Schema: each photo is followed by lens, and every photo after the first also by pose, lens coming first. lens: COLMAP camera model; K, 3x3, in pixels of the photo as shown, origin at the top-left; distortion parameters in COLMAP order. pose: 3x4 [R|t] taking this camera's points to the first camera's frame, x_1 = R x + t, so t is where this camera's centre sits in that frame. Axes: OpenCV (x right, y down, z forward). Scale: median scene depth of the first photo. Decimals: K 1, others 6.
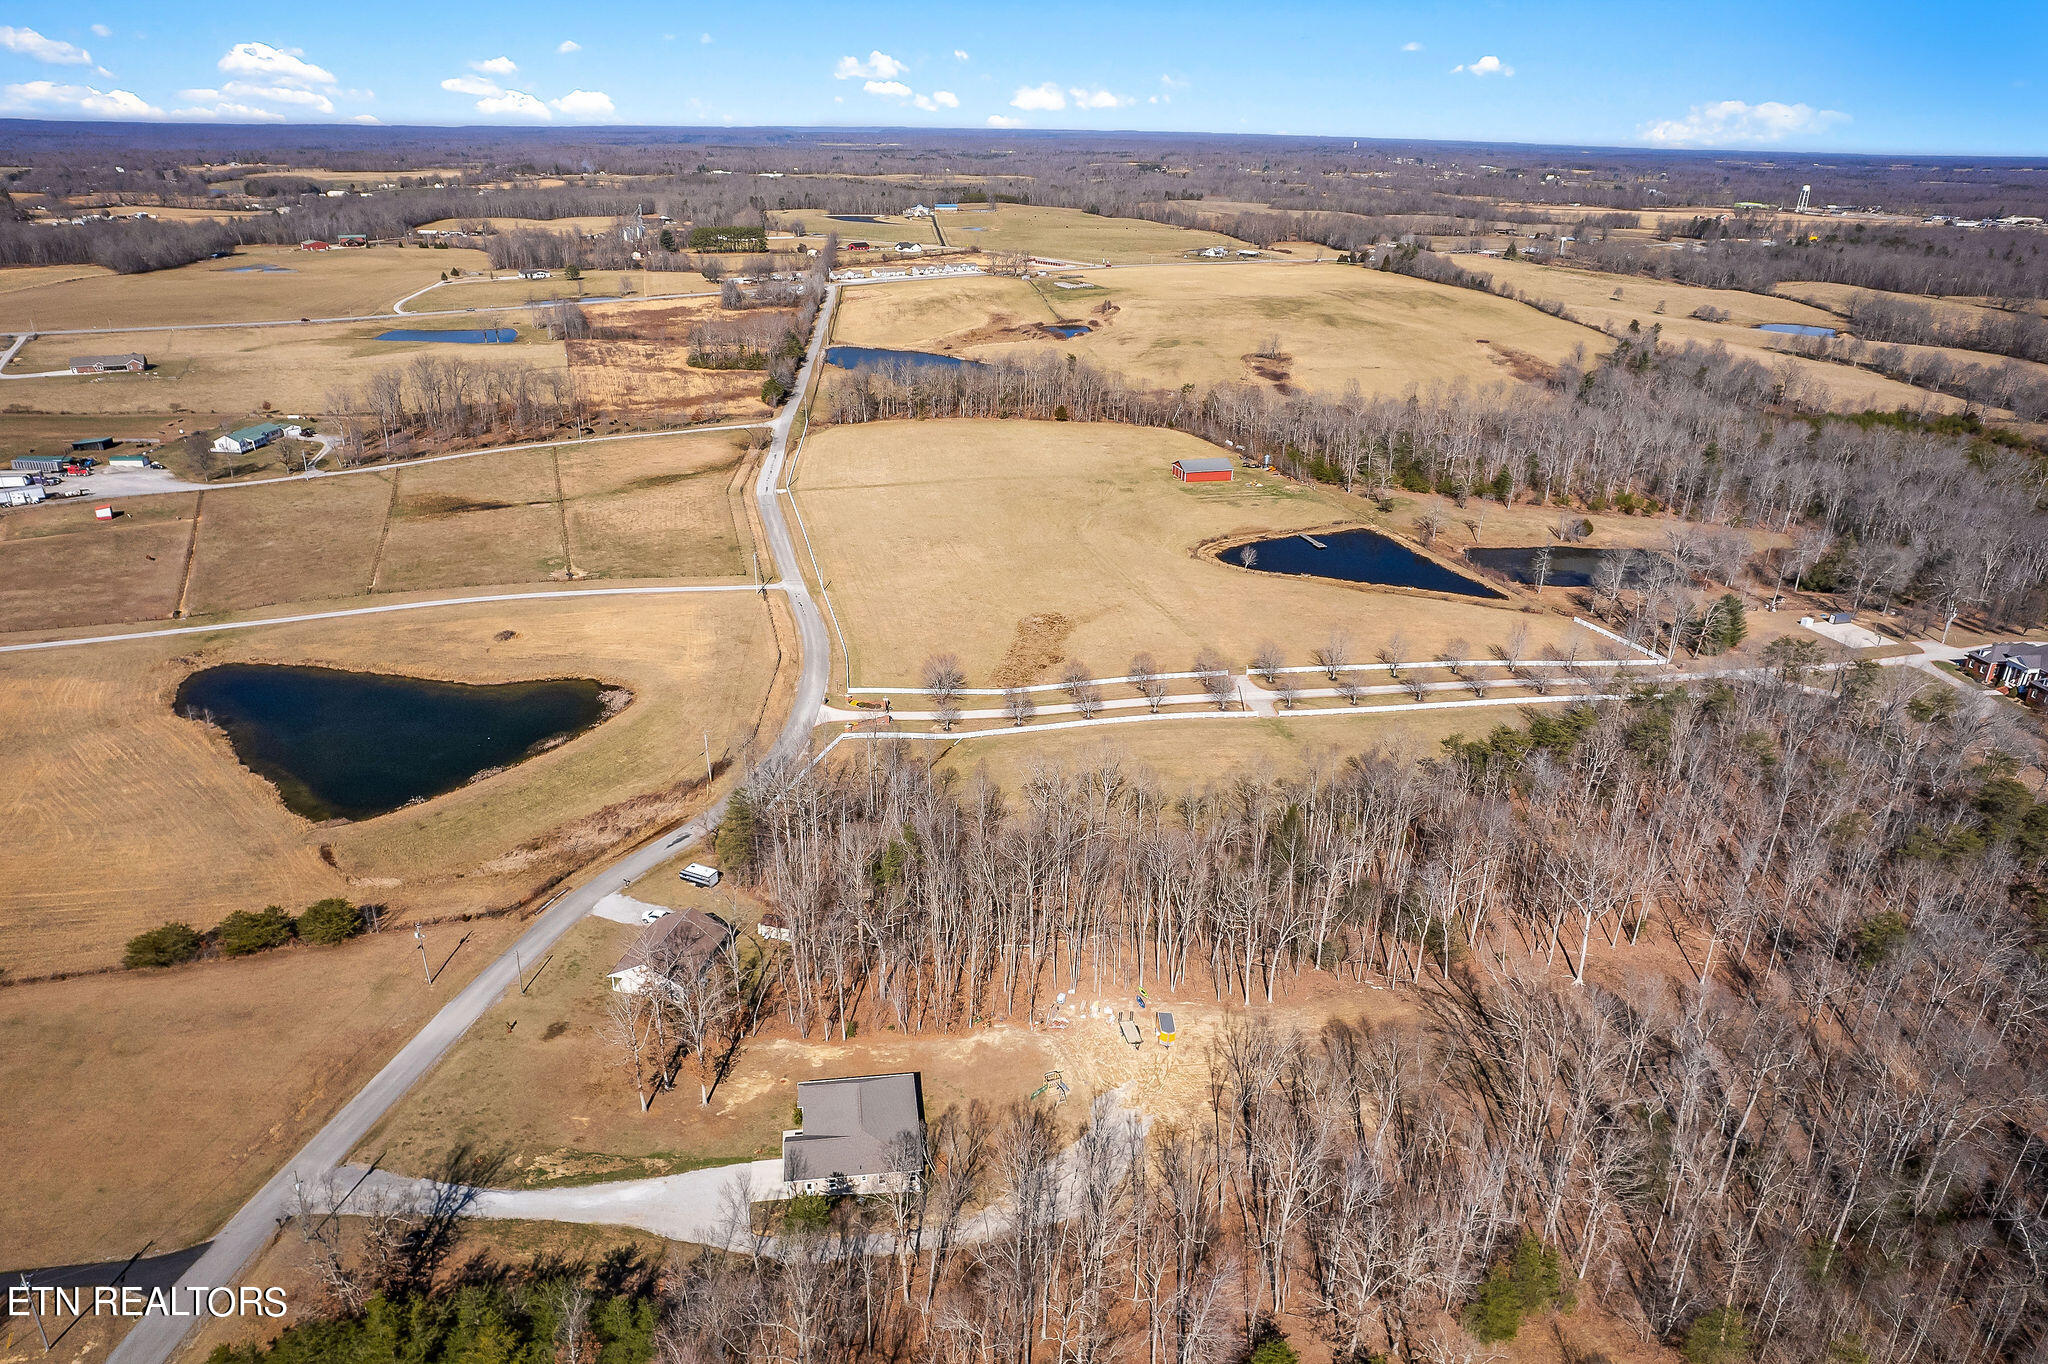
lens RADIAL K [[1310.6, 0, 1024.0], [0, 1310.6, 682.0], [0, 0, 1]] dist [-0.073273, 0.067788]
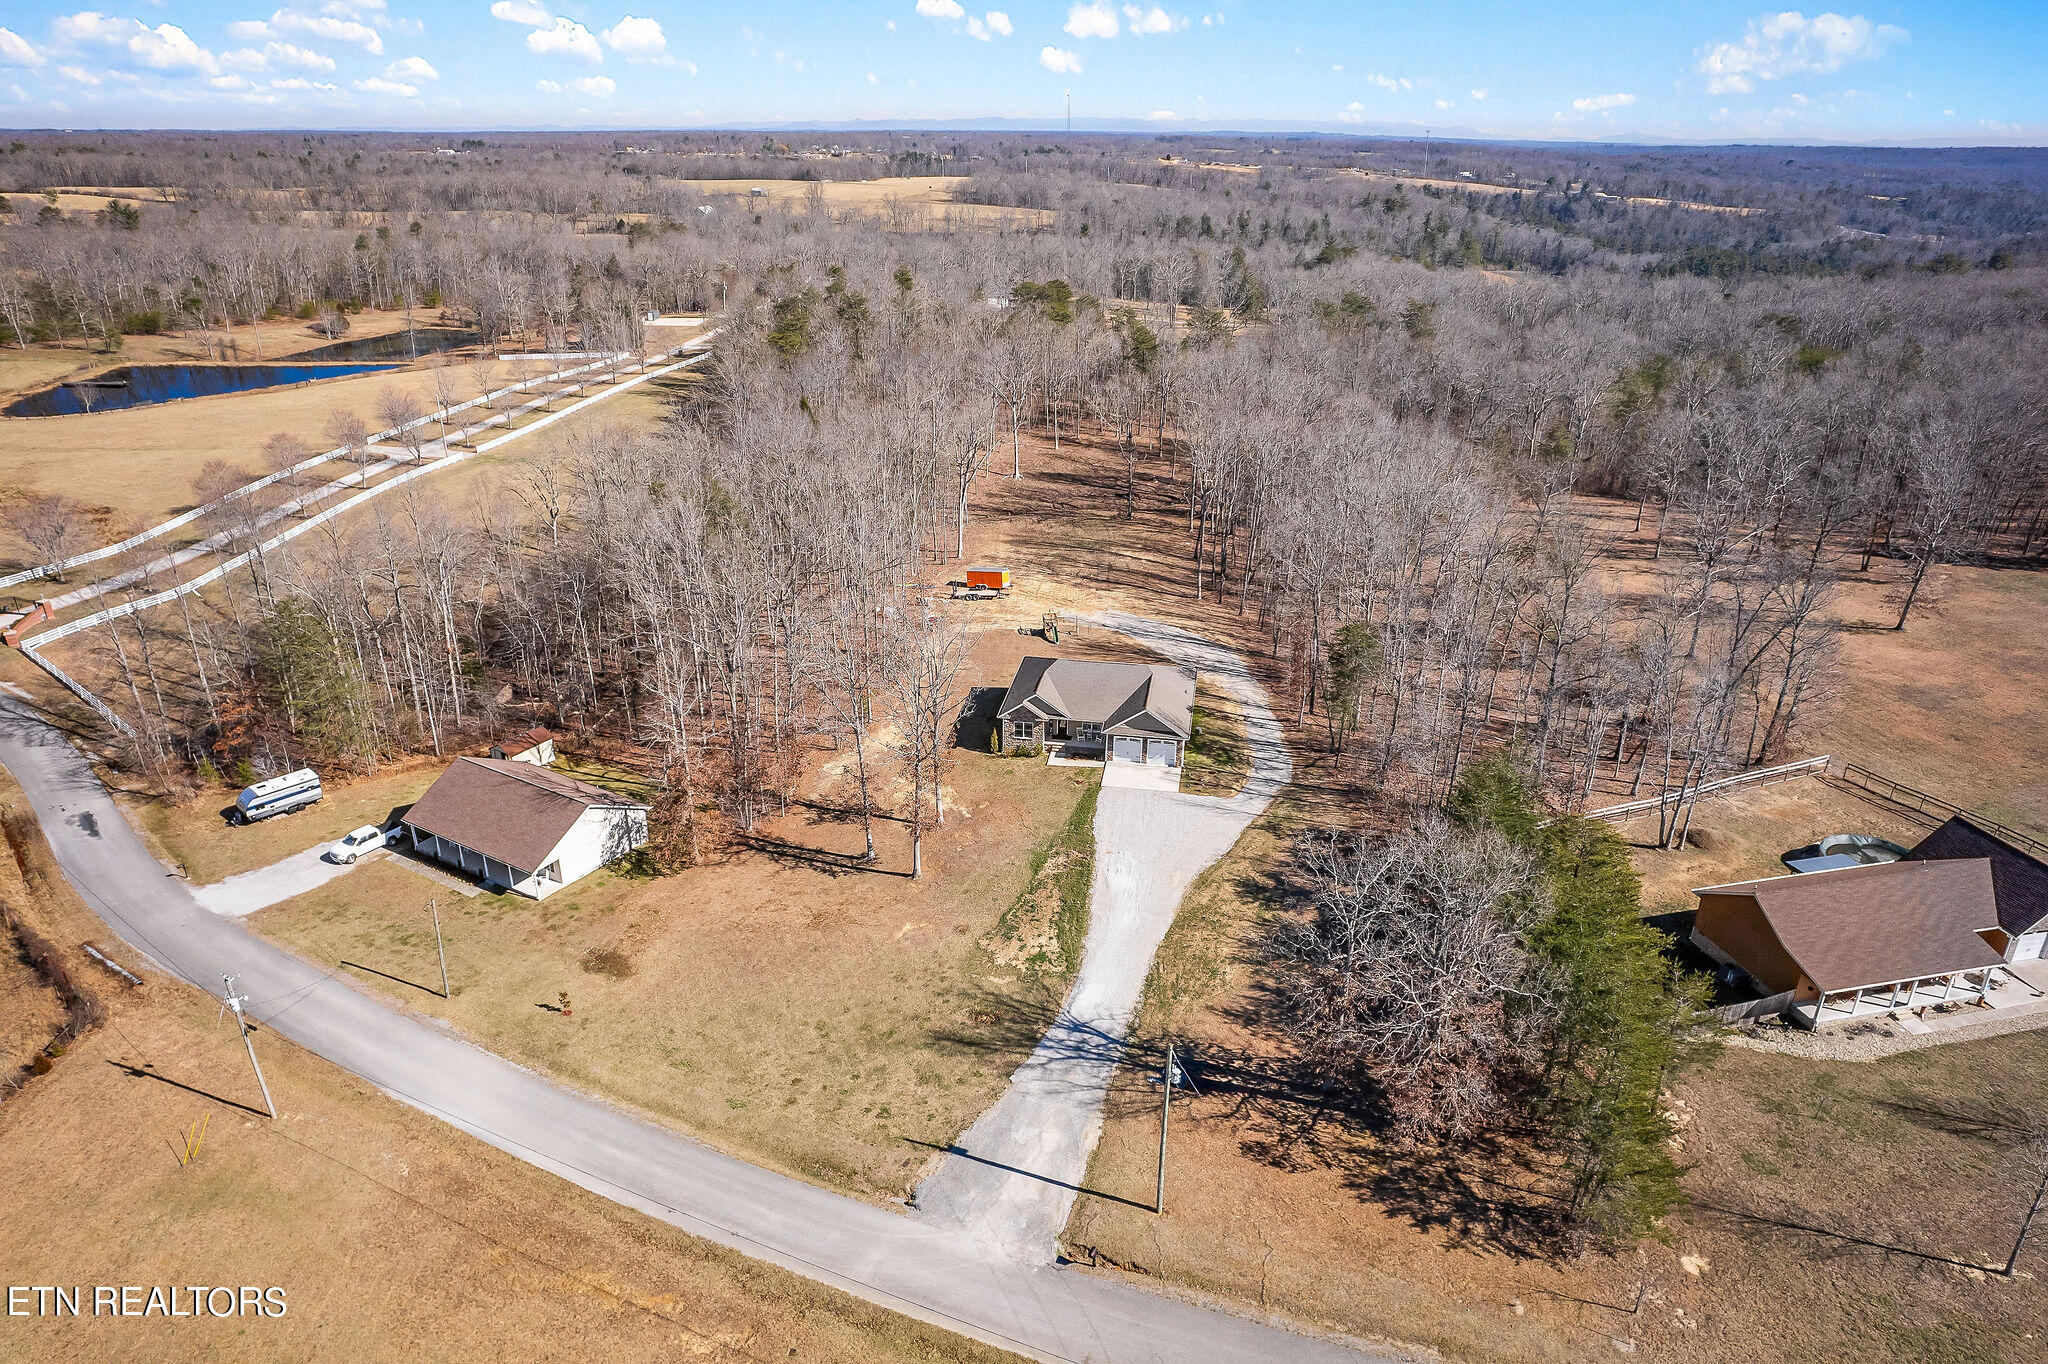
lens RADIAL K [[1310.6, 0, 1024.0], [0, 1310.6, 682.0], [0, 0, 1]] dist [-0.073273, 0.067788]
pose [[0.309324, -0.390978, 0.866865, -0.818228], [0.377853, 0.887055, 0.265255, 0.120695], [-0.872666, 0.245497, 0.422120, 0.735571]]
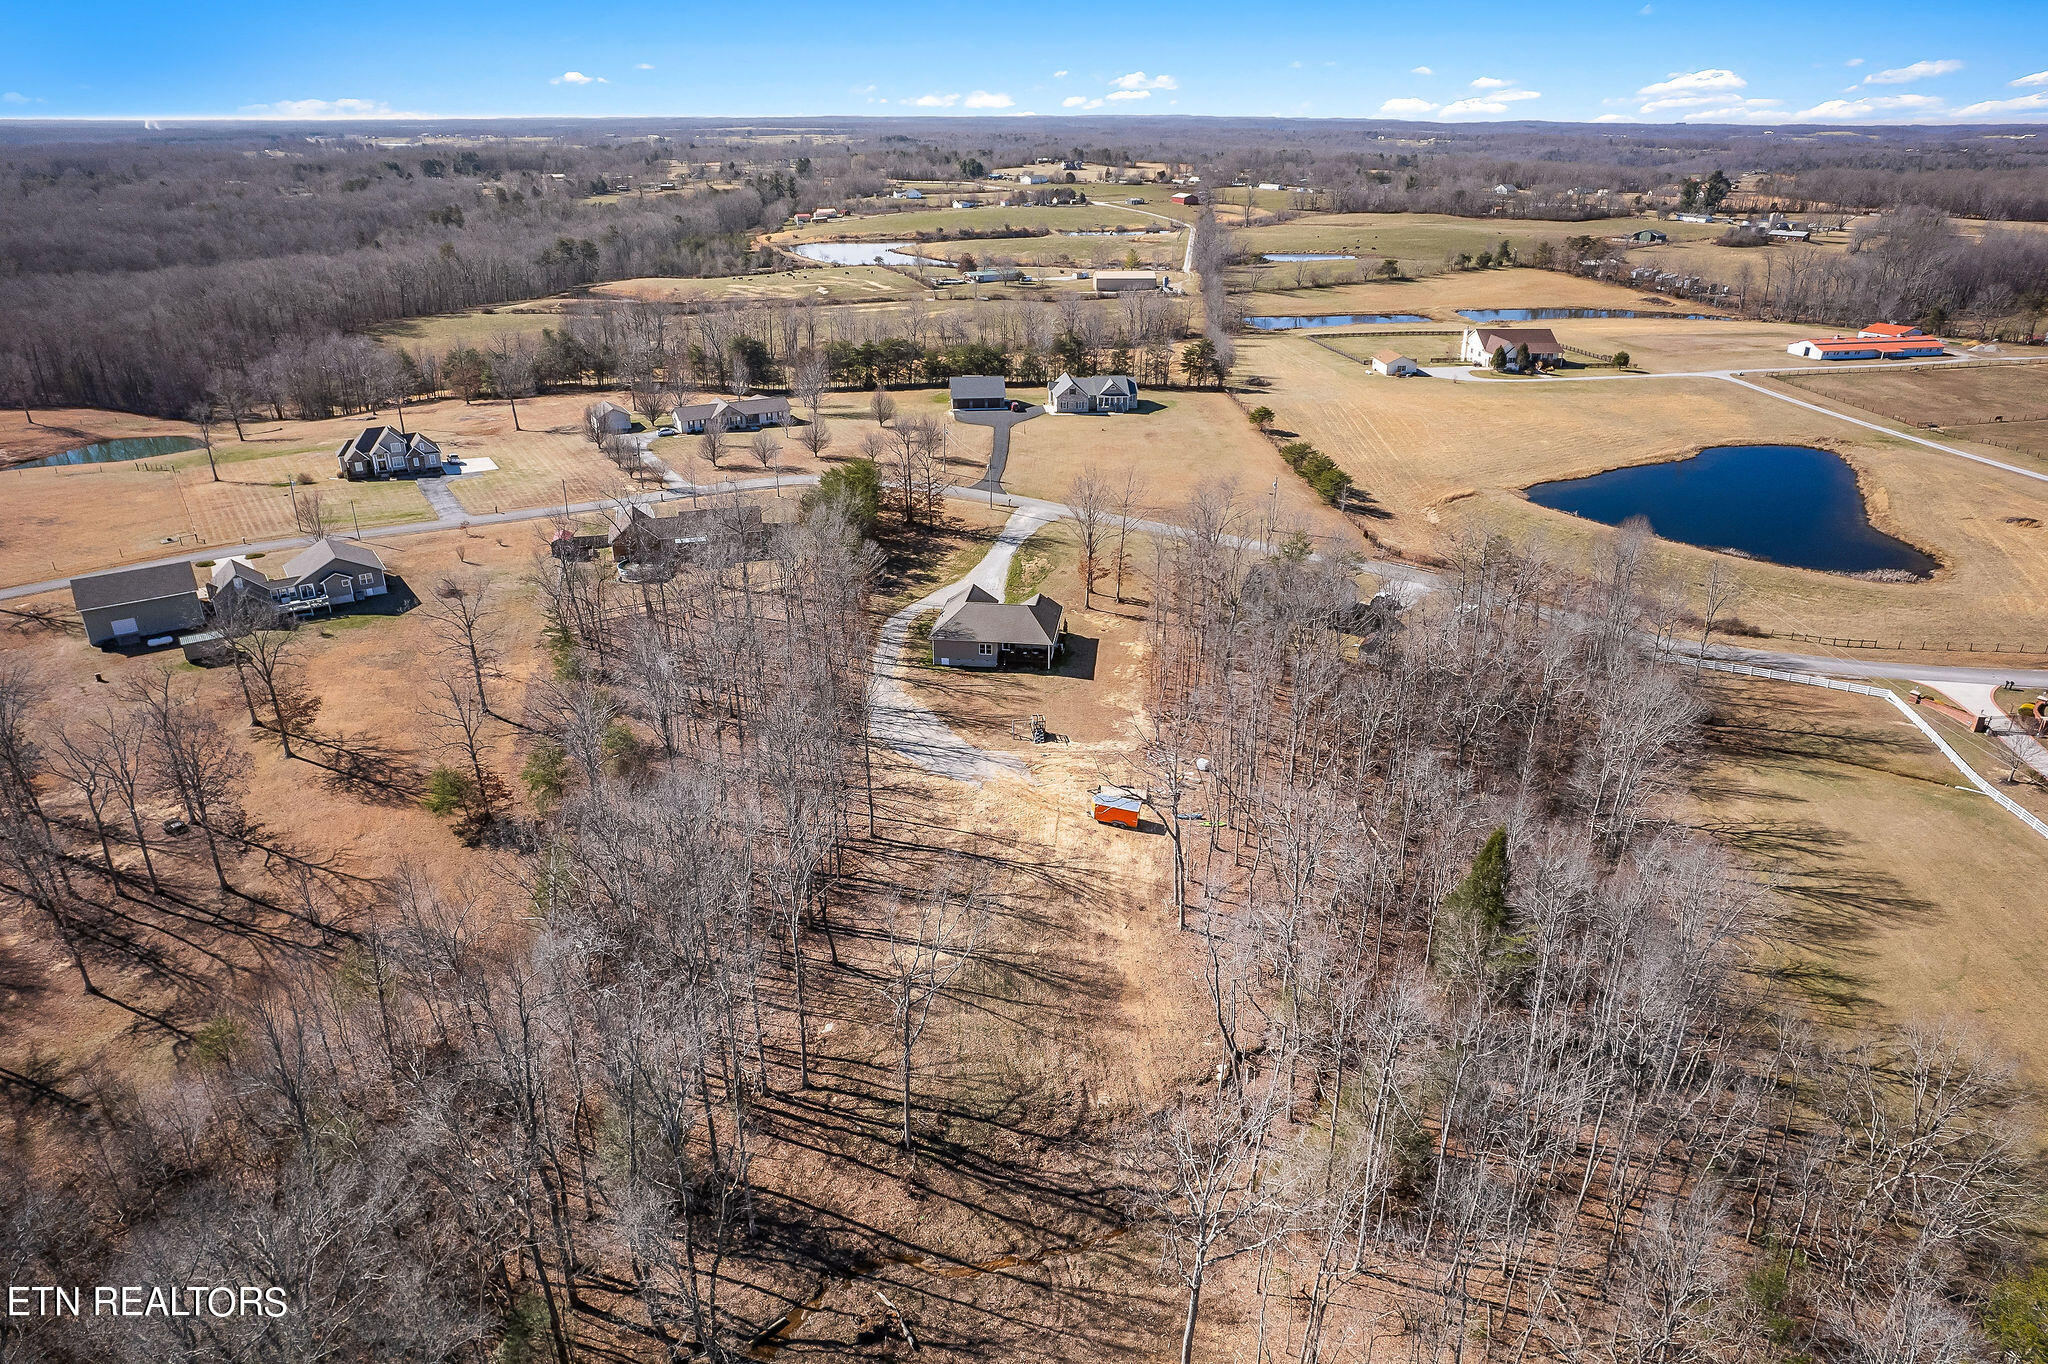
lens RADIAL K [[1325.7, 0, 1024.0], [0, 1325.7, 682.0], [0, 0, 1]] dist [-0.041180, 0.000702]
pose [[-0.272090, 0.362954, -0.891197, 0.965542], [-0.387810, 0.806235, 0.446754, -0.159429], [0.880665, 0.467172, -0.078612, 1.170872]]
